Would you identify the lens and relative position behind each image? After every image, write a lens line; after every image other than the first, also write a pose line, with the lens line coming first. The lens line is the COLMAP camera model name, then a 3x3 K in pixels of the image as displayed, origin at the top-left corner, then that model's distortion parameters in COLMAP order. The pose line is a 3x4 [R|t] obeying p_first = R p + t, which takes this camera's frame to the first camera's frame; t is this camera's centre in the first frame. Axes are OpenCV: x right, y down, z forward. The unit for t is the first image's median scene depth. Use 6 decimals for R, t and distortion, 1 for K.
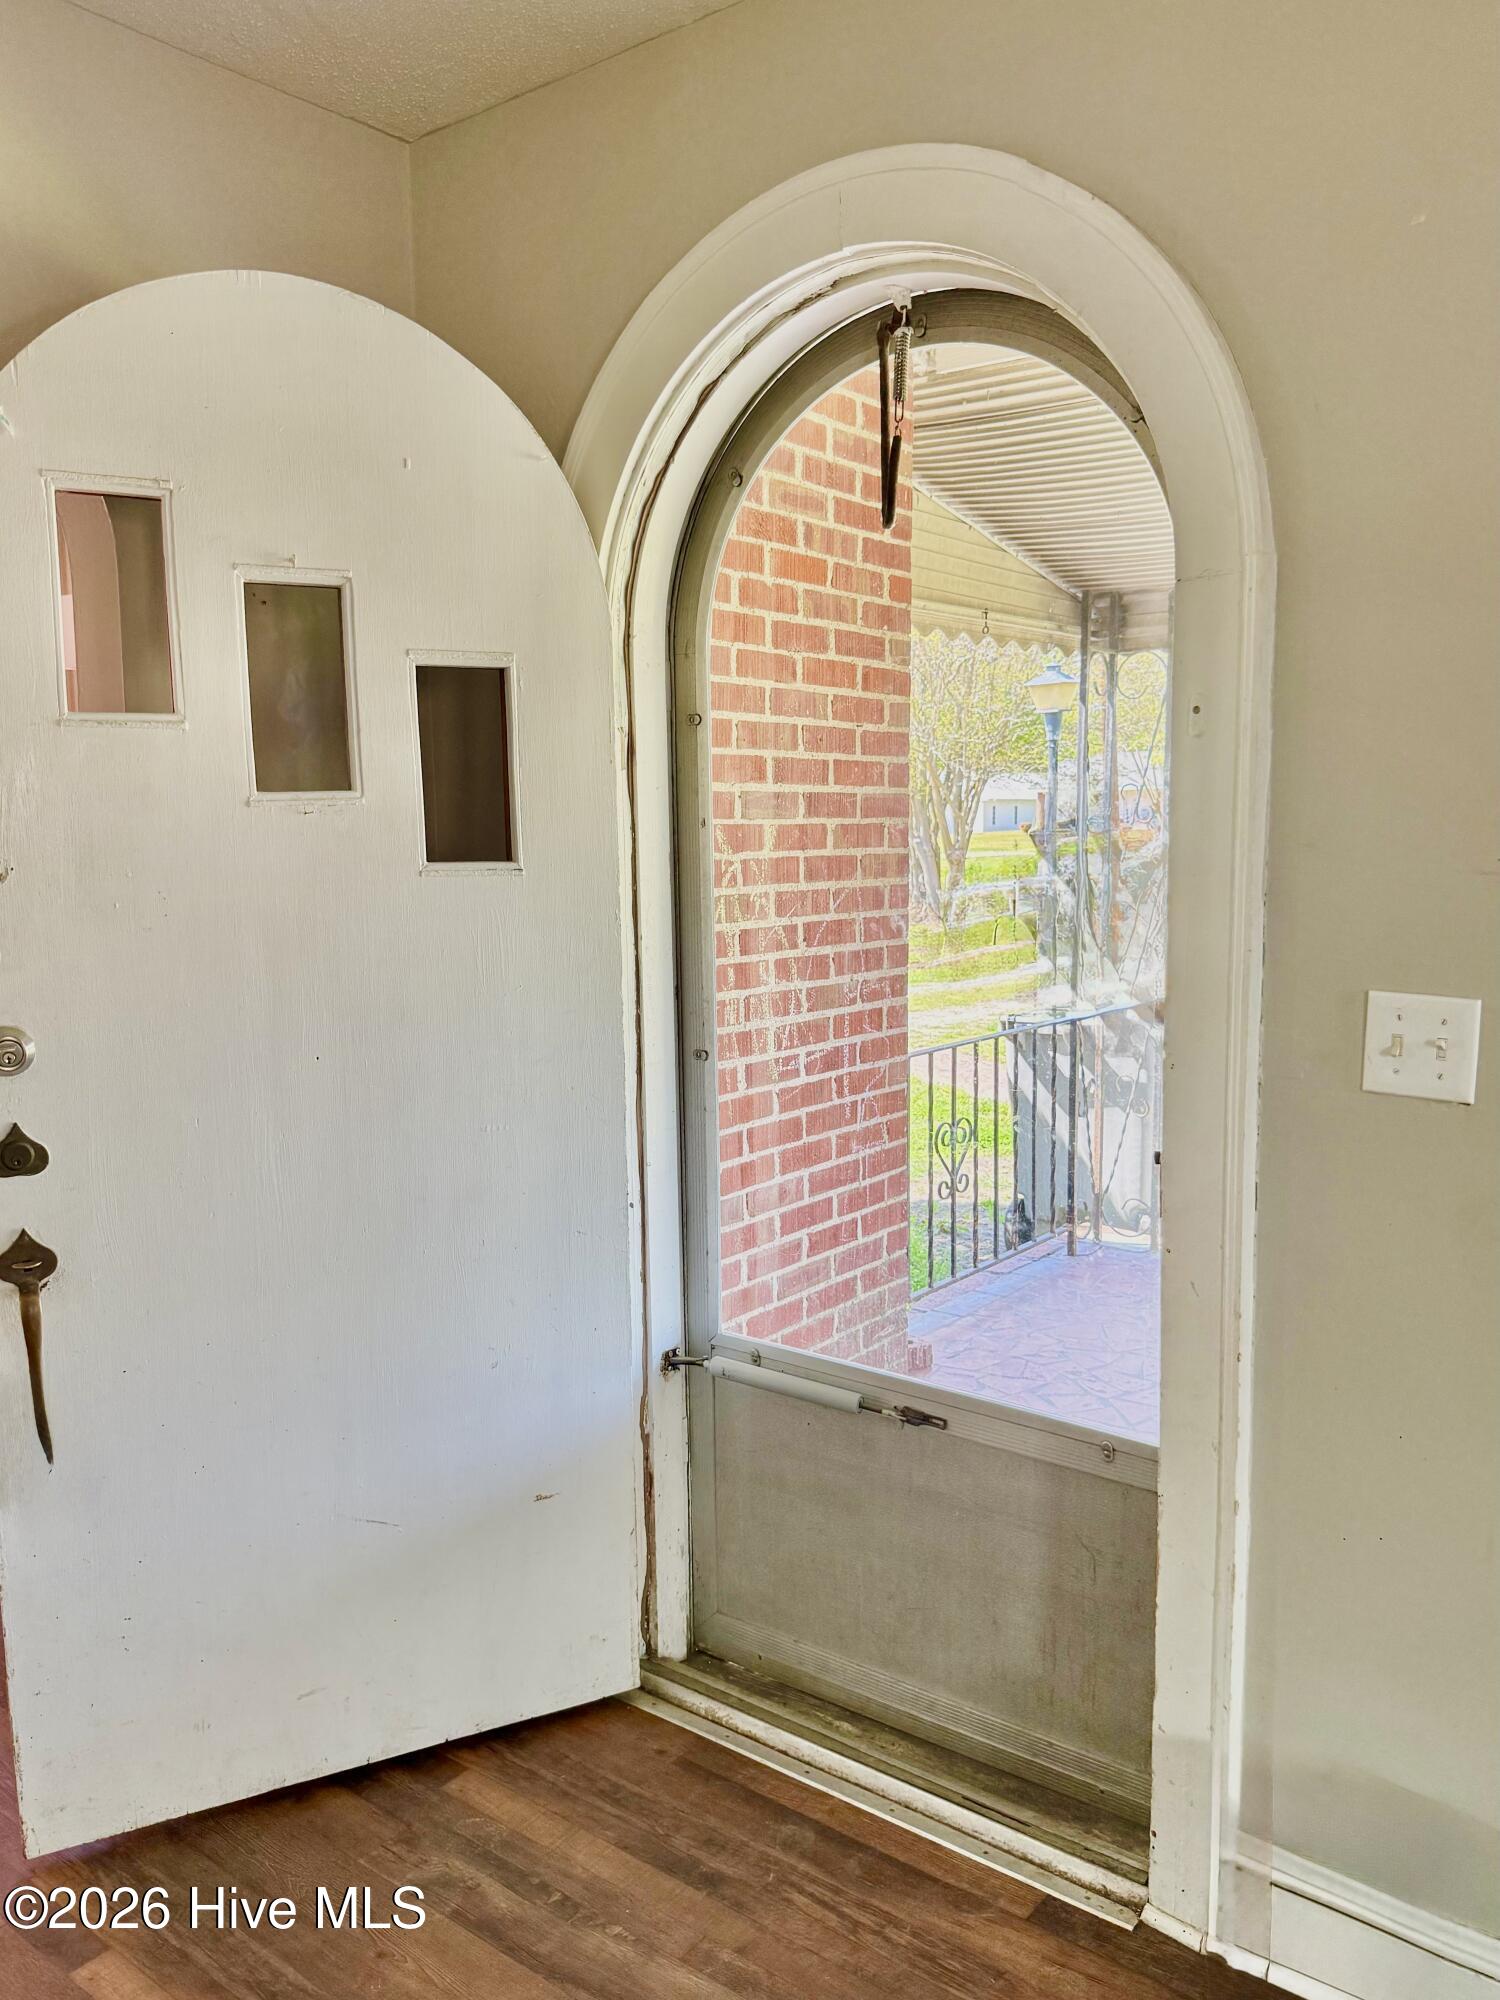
lens RADIAL K [[1595.8, 0, 750.0], [0, 1595.8, 1000.0], [0, 0, 1]] dist [-0.000890, -0.001557]
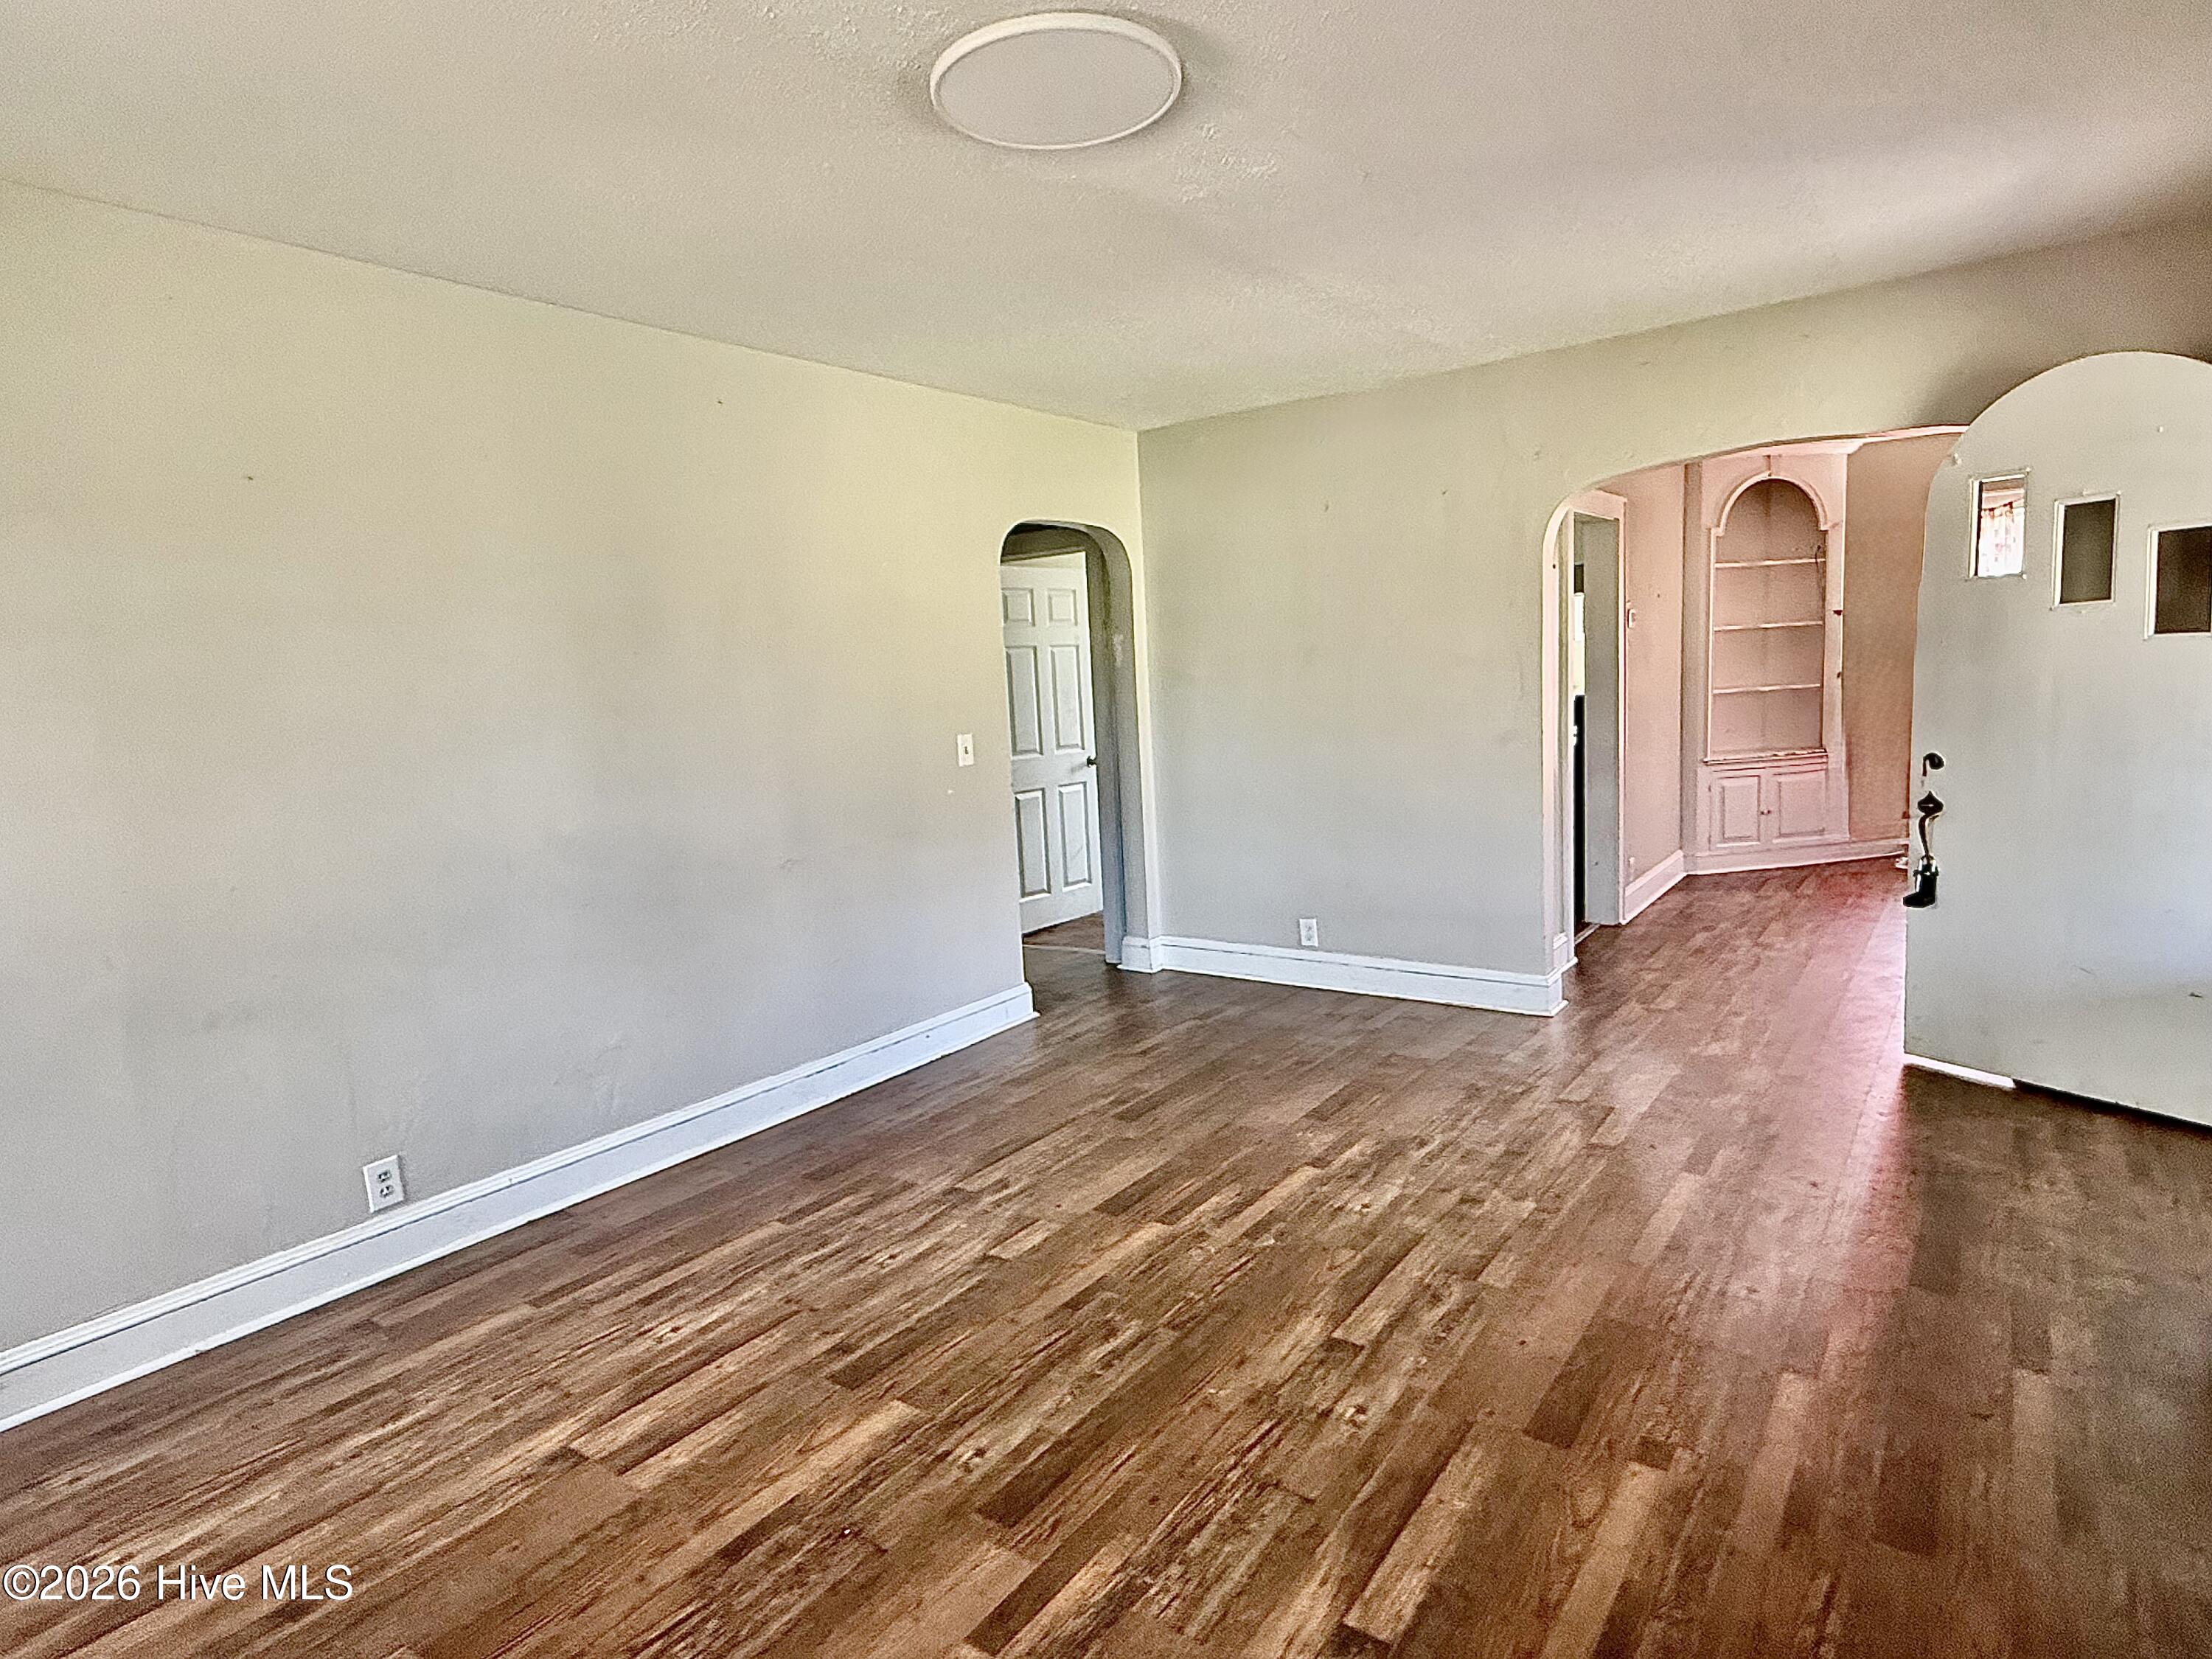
lens RADIAL K [[1225.0, 0, 1106.0], [0, 1225.0, 829.5], [0, 0, 1]] dist [0.000988, -0.000192]
pose [[-0.003980, 0.120520, -0.992703, 1.345916], [-0.076843, 0.989739, 0.120468, 0.067922], [0.997035, 0.076762, 0.005322, -0.254112]]
